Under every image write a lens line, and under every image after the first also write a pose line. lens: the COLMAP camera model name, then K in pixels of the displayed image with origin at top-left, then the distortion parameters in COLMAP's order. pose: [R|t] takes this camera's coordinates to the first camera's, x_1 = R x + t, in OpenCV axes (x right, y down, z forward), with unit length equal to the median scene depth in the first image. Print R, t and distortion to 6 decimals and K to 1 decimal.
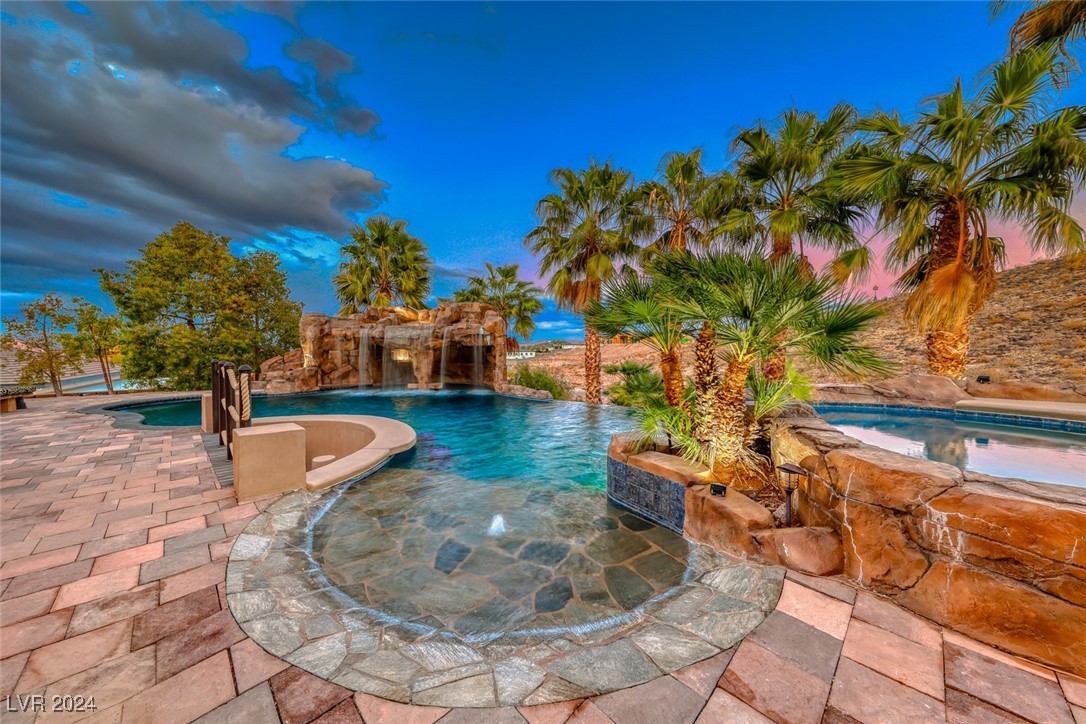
lens RADIAL K [[373.4, 0, 541.6], [0, 373.4, 357.0], [0, 0, 1]] dist [0.015177, -0.006326]
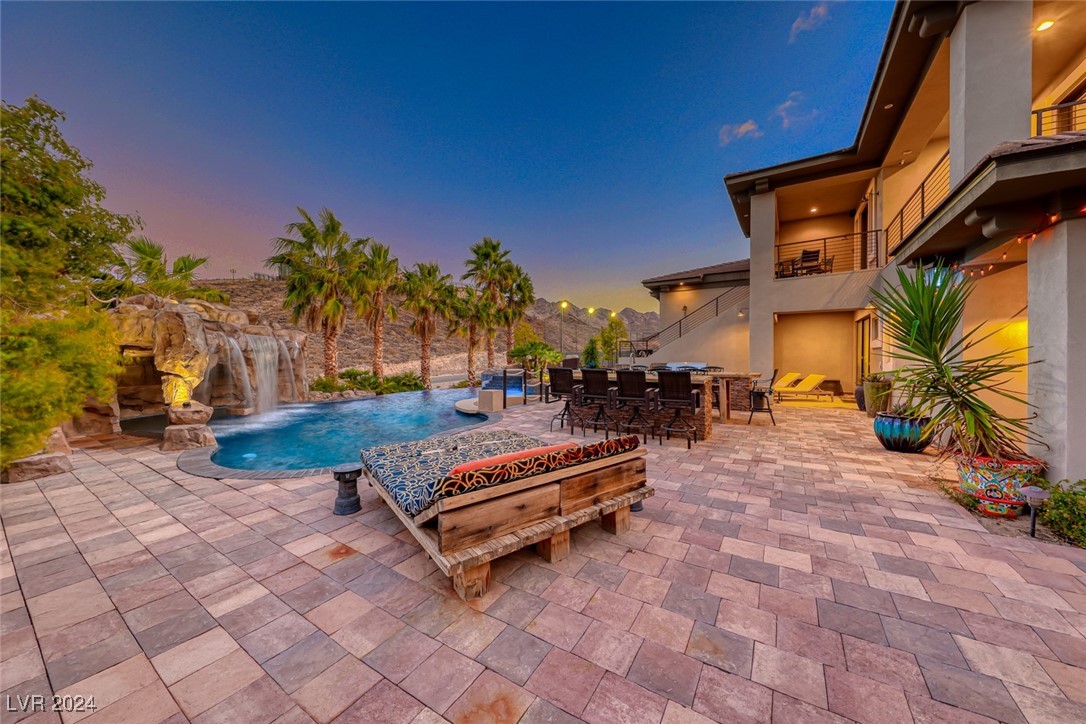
lens RADIAL K [[377.8, 0, 541.4], [0, 377.8, 356.9], [0, 0, 1]] dist [0.016308, -0.007001]
pose [[-0.227024, -0.006475, 0.973868, -4.766179], [0.018939, 0.999759, 0.011063, -0.122746], [-0.973705, 0.020956, -0.226847, 2.195937]]
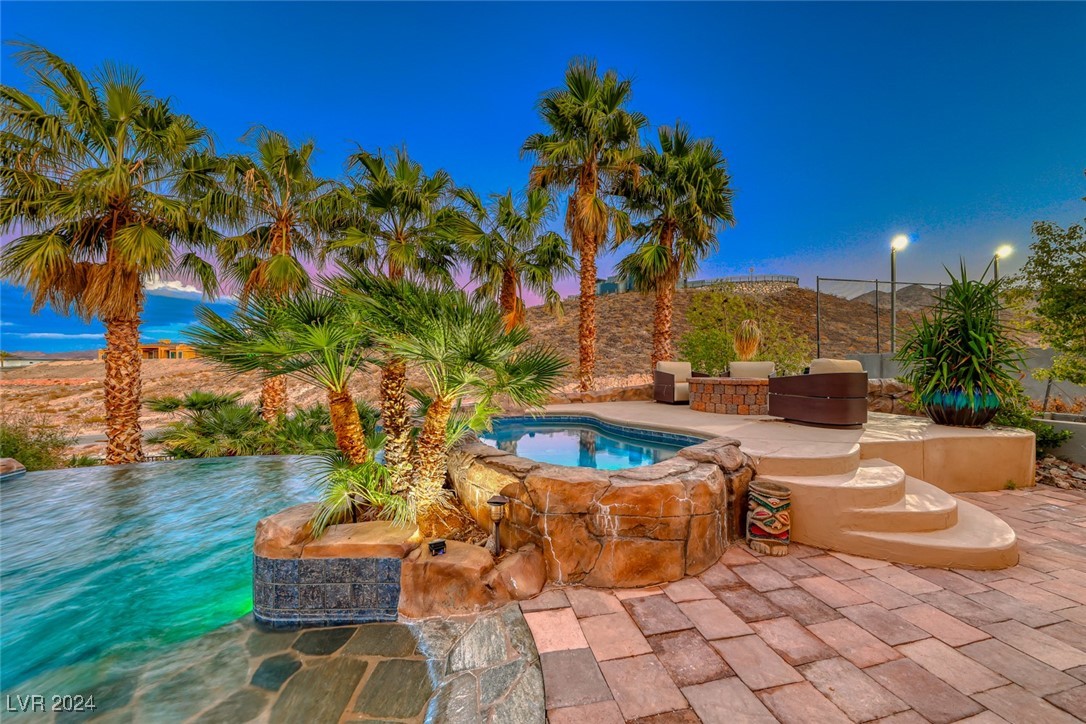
lens RADIAL K [[374.1, 0, 543.0], [0, 374.1, 362.0], [0, 0, 1]] dist [0.015022, -0.006010]
pose [[0.520357, 0.002929, 0.853944, -0.138922], [0.022857, 0.999588, -0.017357, -0.057206], [-0.853643, 0.028550, 0.520076, 0.245818]]
